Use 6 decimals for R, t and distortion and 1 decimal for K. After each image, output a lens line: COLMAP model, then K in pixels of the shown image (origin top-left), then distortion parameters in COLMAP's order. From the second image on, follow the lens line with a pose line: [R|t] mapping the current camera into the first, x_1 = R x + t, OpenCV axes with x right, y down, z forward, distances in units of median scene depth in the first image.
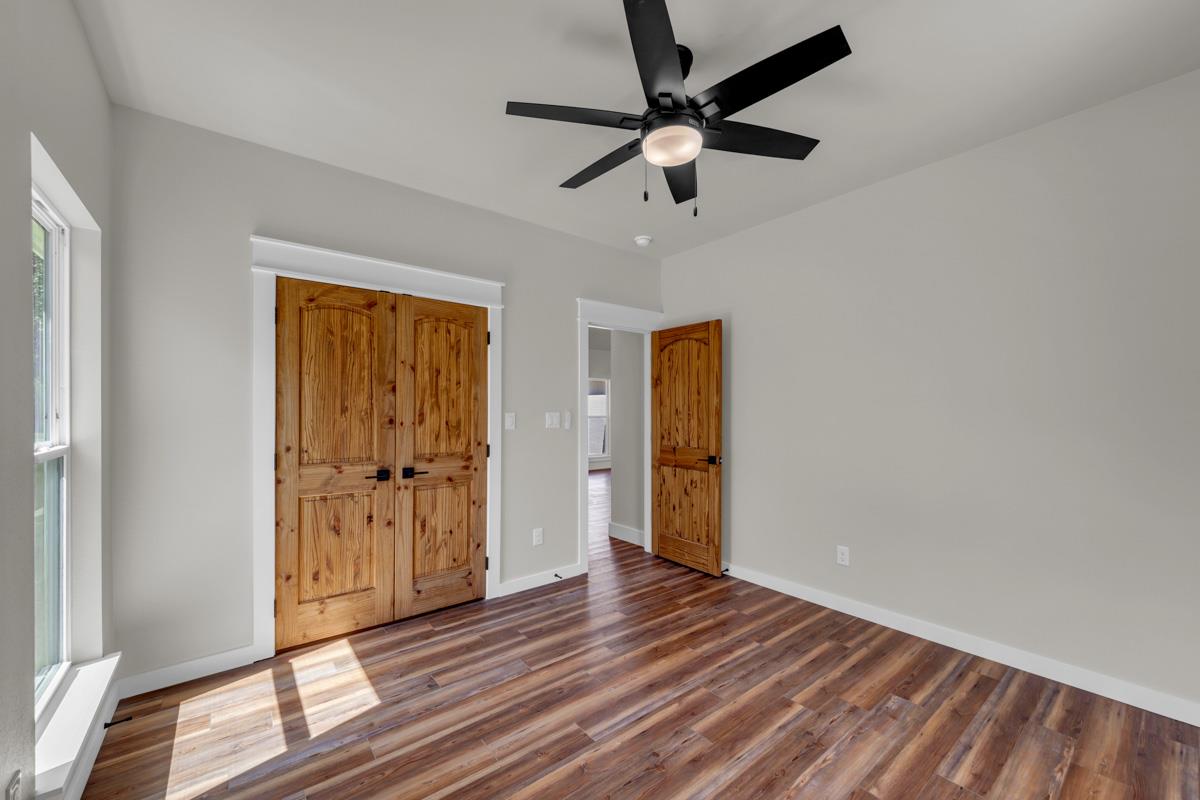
lens RADIAL K [[469.9, 0, 594.3], [0, 469.9, 411.9], [0, 0, 1]] dist [0.011796, -0.003387]
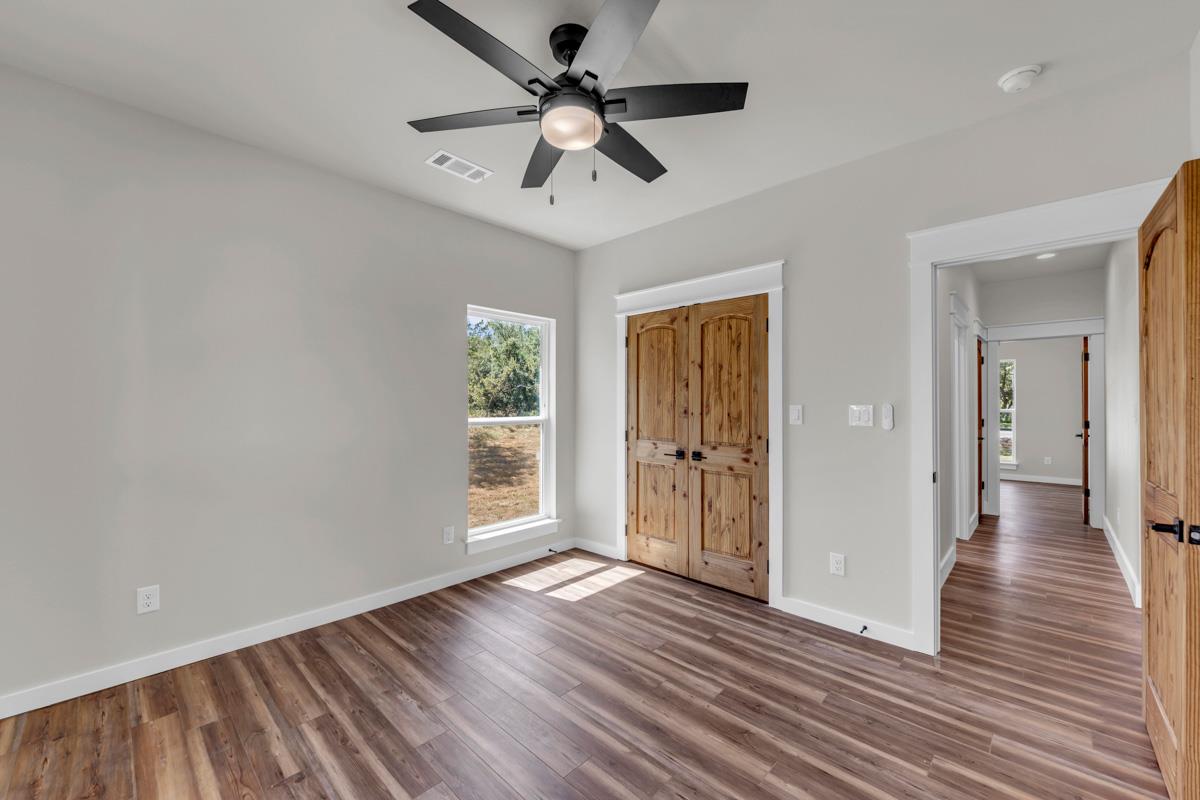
lens RADIAL K [[469.9, 0, 594.0], [0, 469.9, 395.8], [0, 0, 1]] dist [0.011796, -0.003387]
pose [[0.138469, -0.013595, -0.990274, 0.824347], [0.000315, 0.999906, -0.013683, -0.004643], [0.990367, 0.001583, 0.138460, 0.666034]]
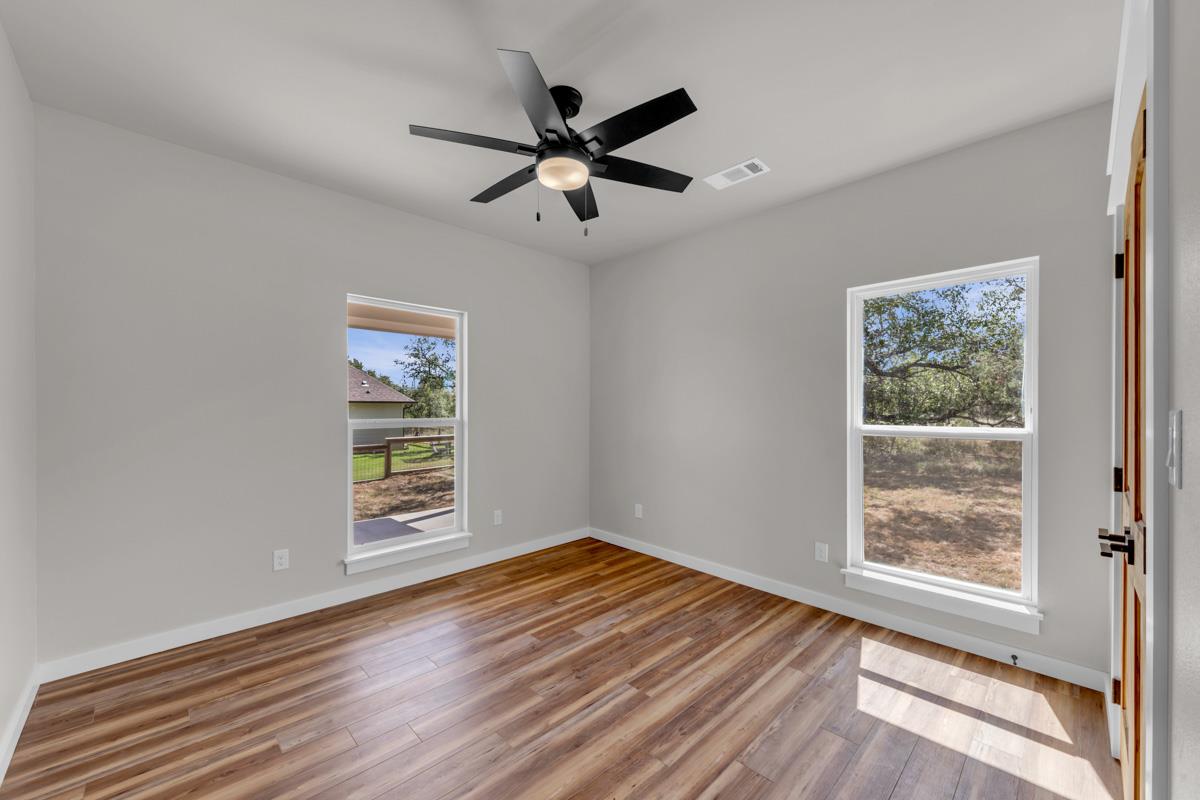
lens RADIAL K [[469.9, 0, 596.3], [0, 469.9, 402.1], [0, 0, 1]] dist [0.011796, -0.003387]
pose [[-0.994003, -0.001280, -0.109345, 0.152927], [-0.000839, 0.999991, -0.004086, -0.004740], [0.109349, -0.003970, -0.993995, 1.568915]]
